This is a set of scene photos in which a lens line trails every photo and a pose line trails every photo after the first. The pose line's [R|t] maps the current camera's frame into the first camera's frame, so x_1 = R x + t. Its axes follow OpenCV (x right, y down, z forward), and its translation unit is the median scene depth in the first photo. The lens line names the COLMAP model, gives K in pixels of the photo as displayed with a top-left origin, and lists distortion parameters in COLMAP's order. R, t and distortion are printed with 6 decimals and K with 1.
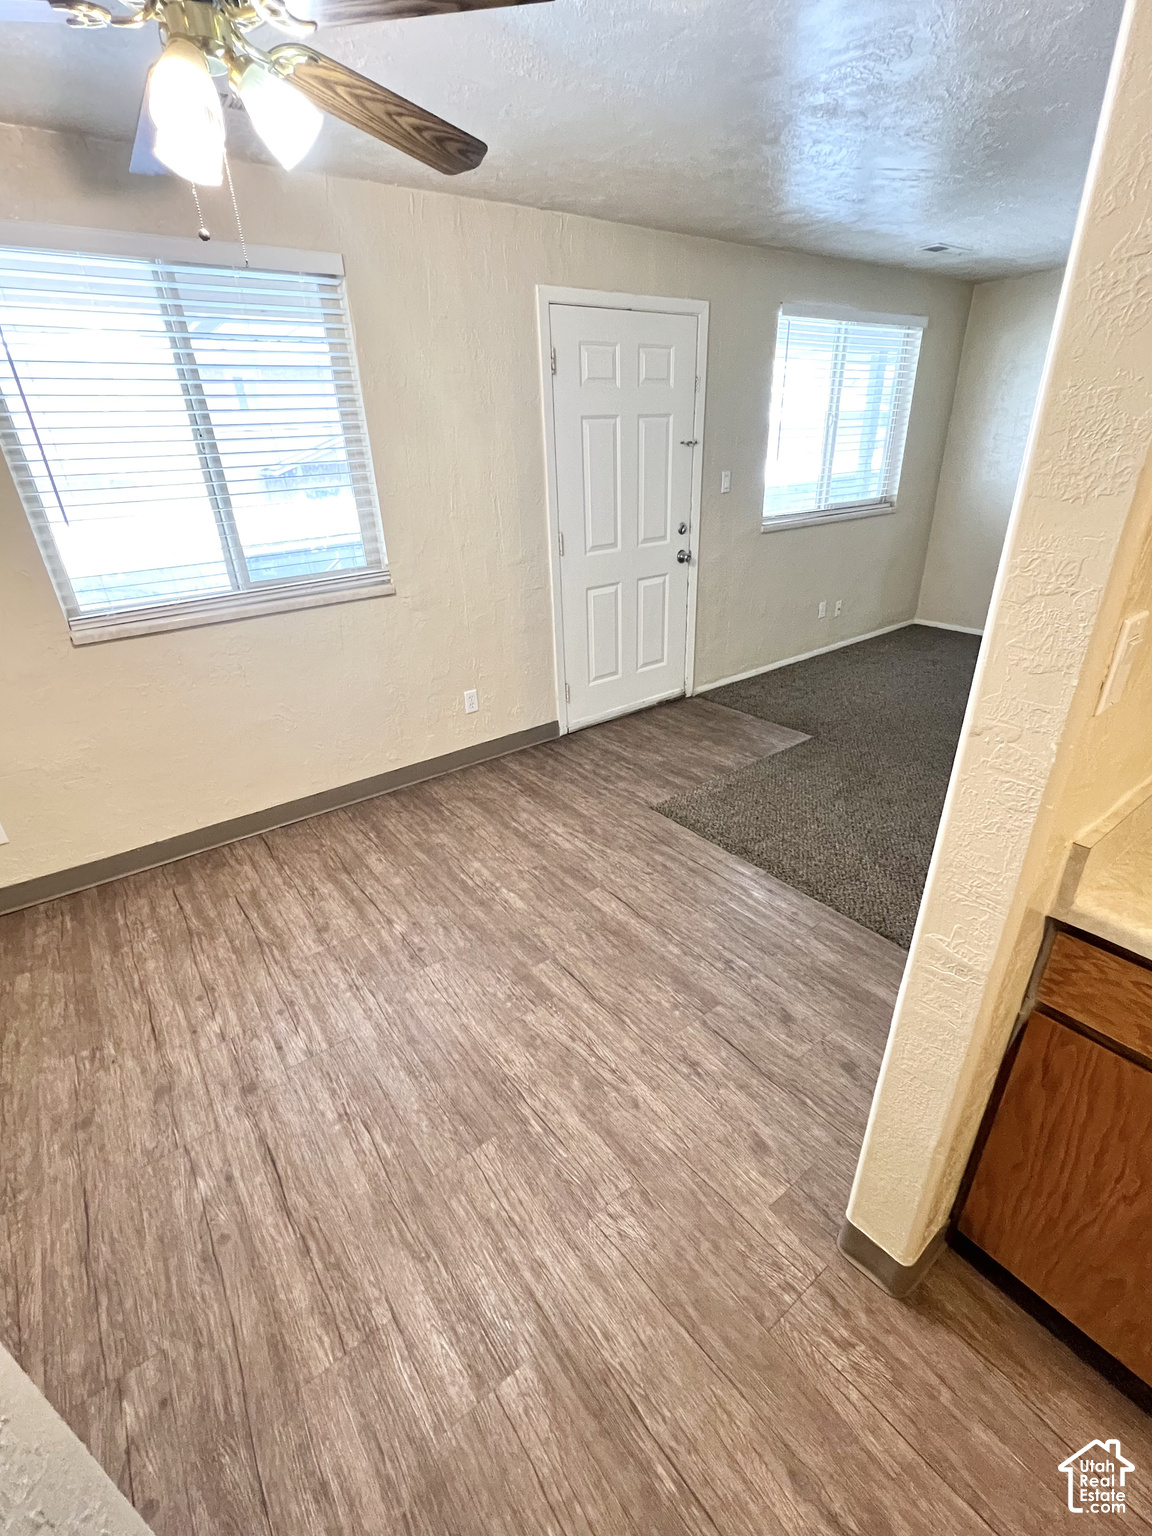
lens RADIAL K [[678.0, 0, 573.5], [0, 678.0, 768.8], [0, 0, 1]] dist [-0.002136, 0.000198]
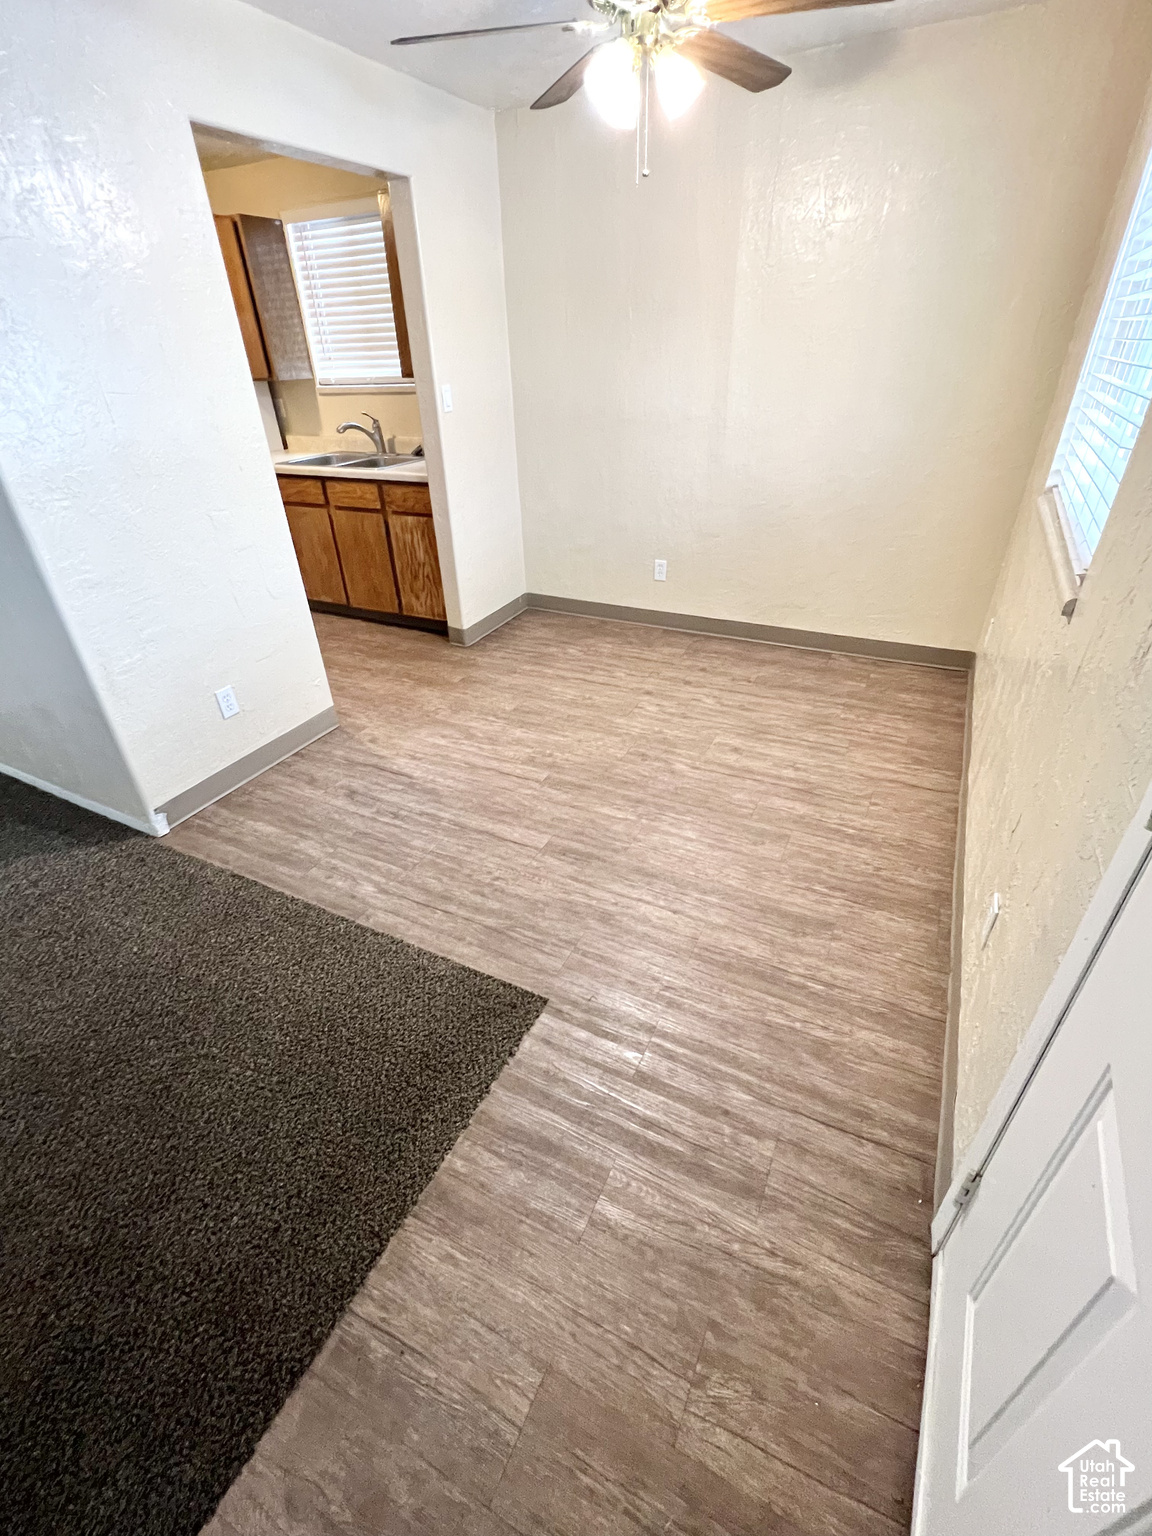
lens RADIAL K [[678.0, 0, 573.5], [0, 678.0, 768.8], [0, 0, 1]] dist [-0.002136, 0.000198]
pose [[-0.891808, 0.292536, -0.345111, 0.311002], [-0.138040, 0.550497, 0.823346, -0.702571], [0.430841, 0.781905, -0.450556, 1.481521]]
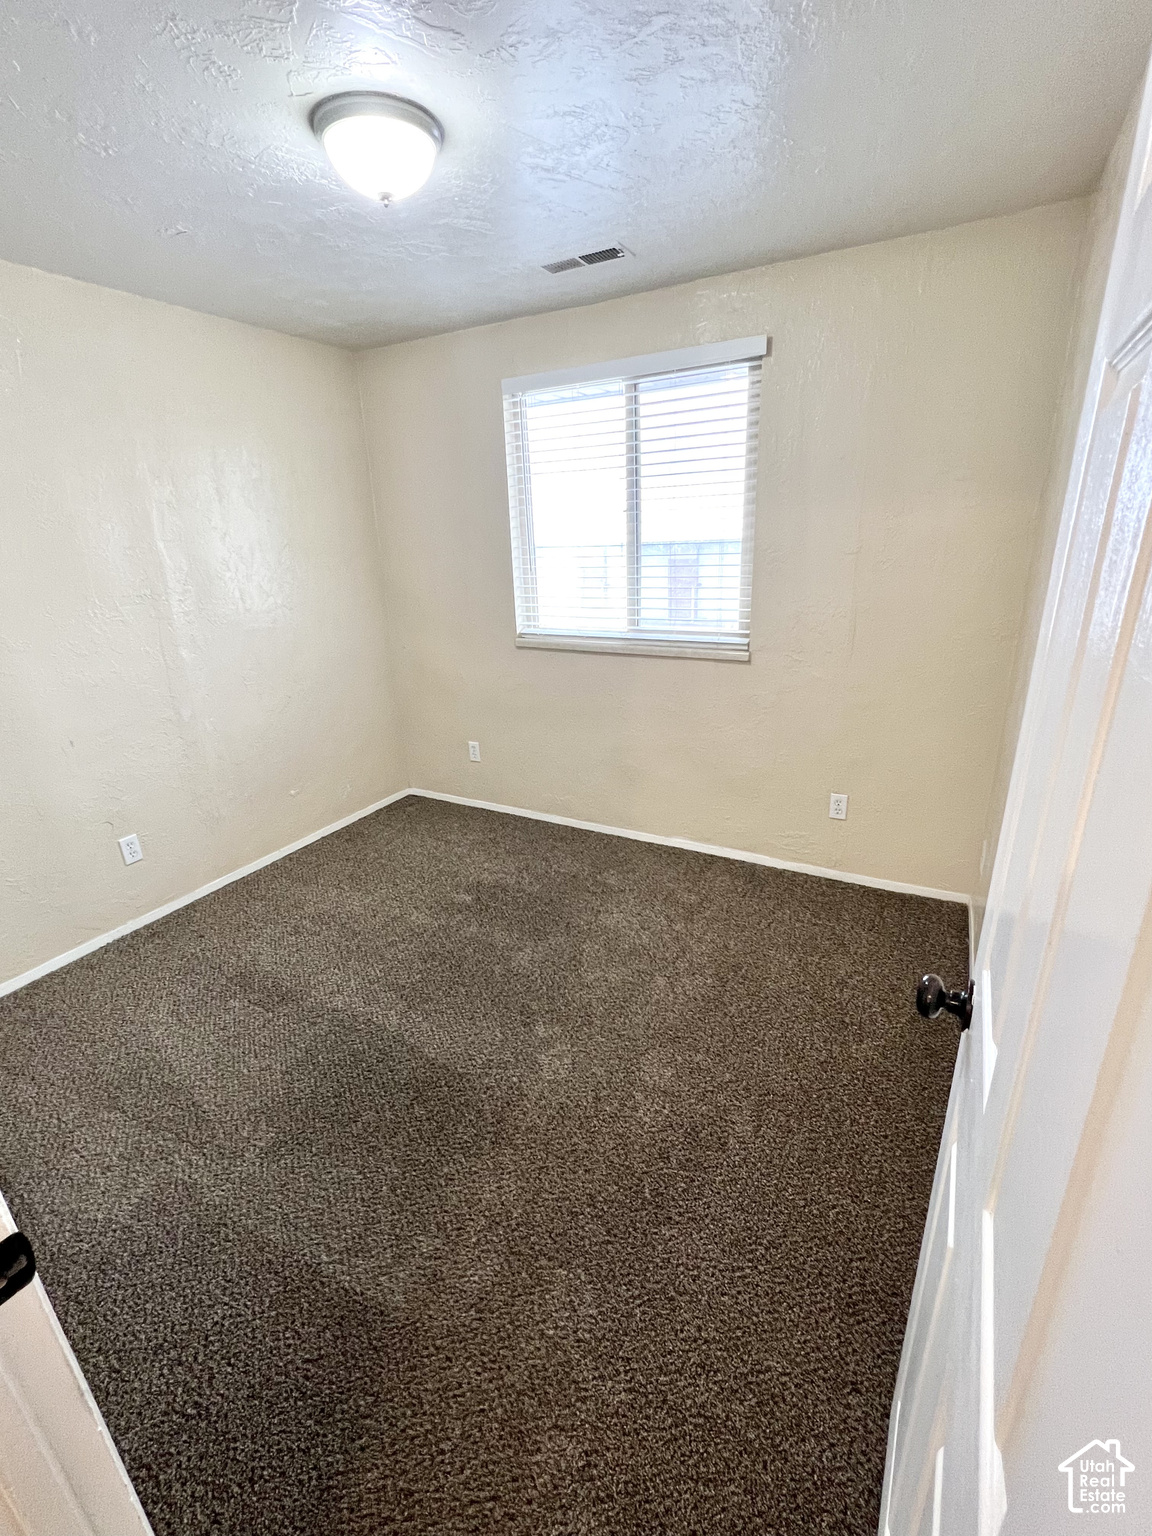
lens RADIAL K [[678.0, 0, 573.5], [0, 678.0, 768.8], [0, 0, 1]] dist [-0.002136, 0.000198]
pose [[0.415102, 0.324941, -0.849767, 0.637621], [-0.379346, 0.910790, 0.162969, -0.235896], [0.826914, 0.254707, 0.501336, 0.438488]]
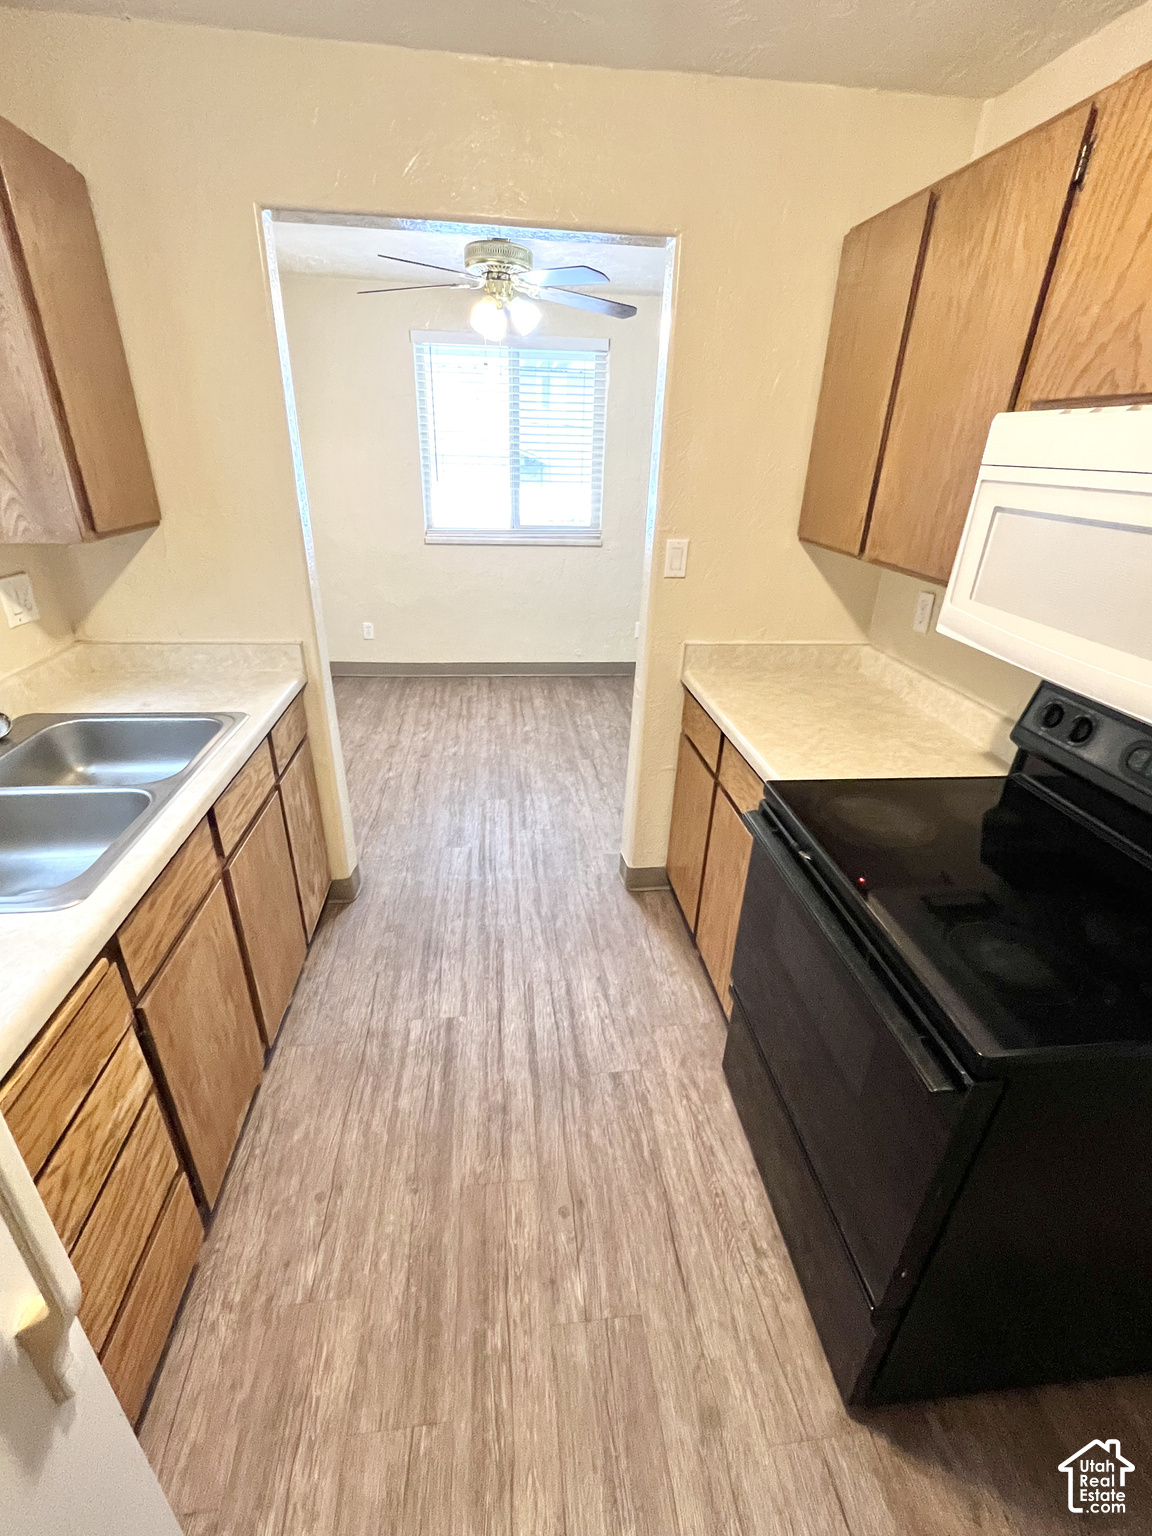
lens RADIAL K [[678.0, 0, 573.5], [0, 678.0, 768.8], [0, 0, 1]] dist [-0.002136, 0.000198]
pose [[0.863272, 0.275043, -0.423218, 0.622942], [-0.275093, 0.959393, 0.062365, 0.198739], [0.423185, 0.062586, 0.903879, -0.523886]]
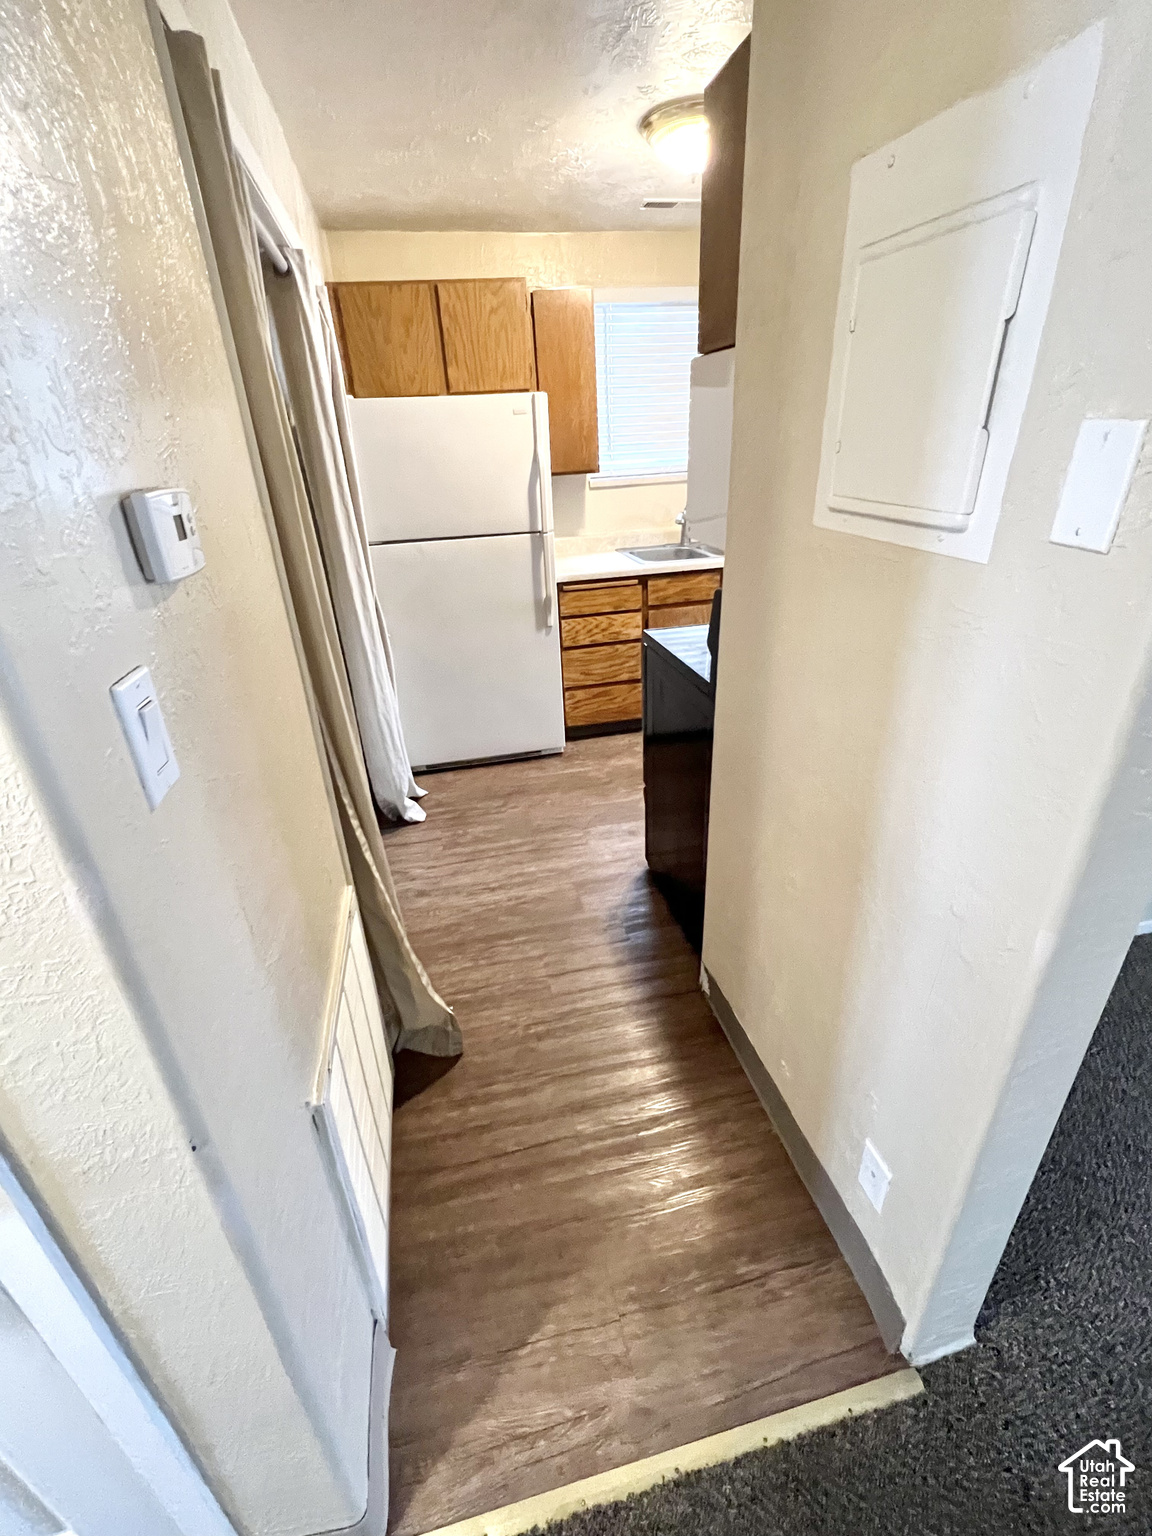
lens RADIAL K [[674.6, 0, 573.7], [0, 674.6, 767.2], [0, 0, 1]] dist [-0.000387, 0.000236]
pose [[-0.406301, 0.450105, -0.795189, 1.591980], [-0.339766, 0.733436, 0.588754, -0.080633], [0.848221, 0.509390, -0.145066, 0.058696]]
